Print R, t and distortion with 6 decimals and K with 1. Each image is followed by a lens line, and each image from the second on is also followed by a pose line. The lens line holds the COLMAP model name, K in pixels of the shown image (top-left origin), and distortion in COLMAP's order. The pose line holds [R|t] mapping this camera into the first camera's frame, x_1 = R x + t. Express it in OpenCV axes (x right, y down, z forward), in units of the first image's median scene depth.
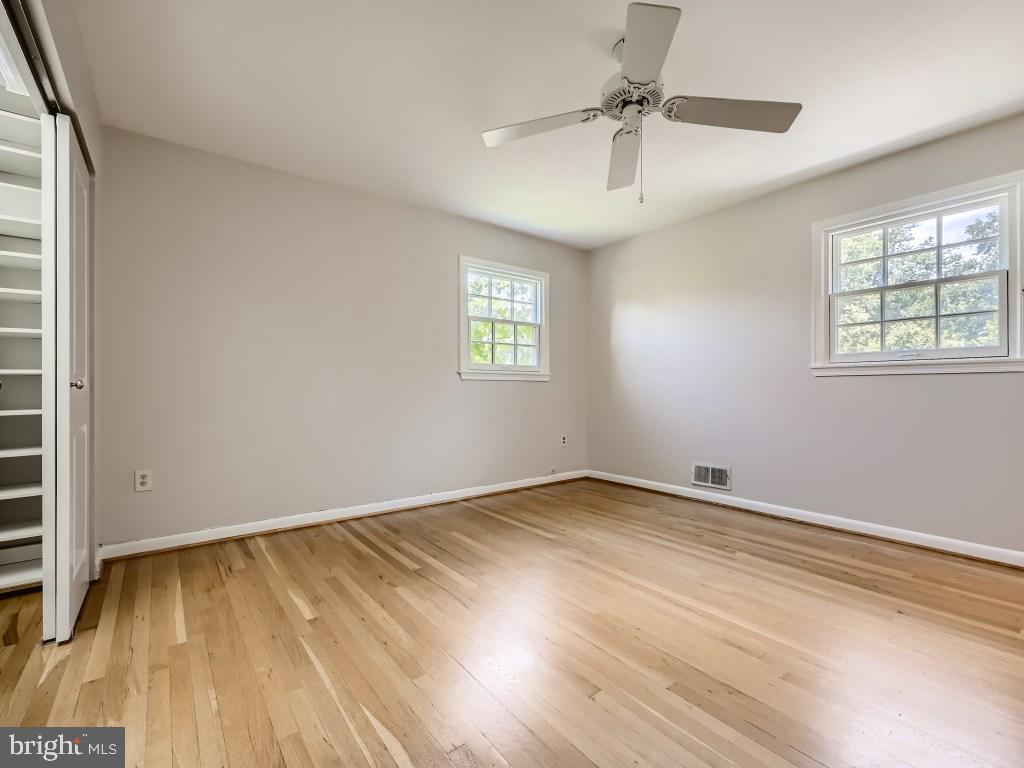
lens RADIAL K [[459.0, 0, 512.0], [0, 459.0, 384.0], [0, 0, 1]] dist [0.001278, -0.000070]
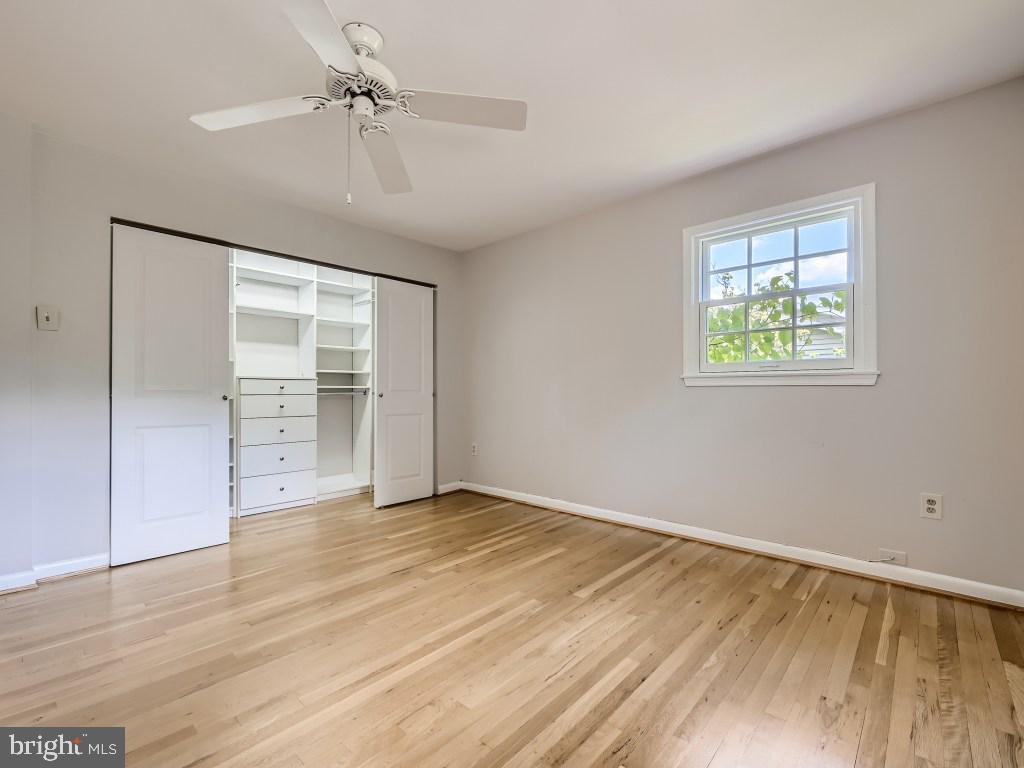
lens RADIAL K [[459.0, 0, 512.0], [0, 459.0, 384.0], [0, 0, 1]] dist [0.001278, -0.000070]
pose [[0.175273, -0.014003, -0.984420, 0.752811], [0.009471, 0.999877, -0.012537, -0.007020], [0.984474, -0.007126, 0.175383, 0.692438]]
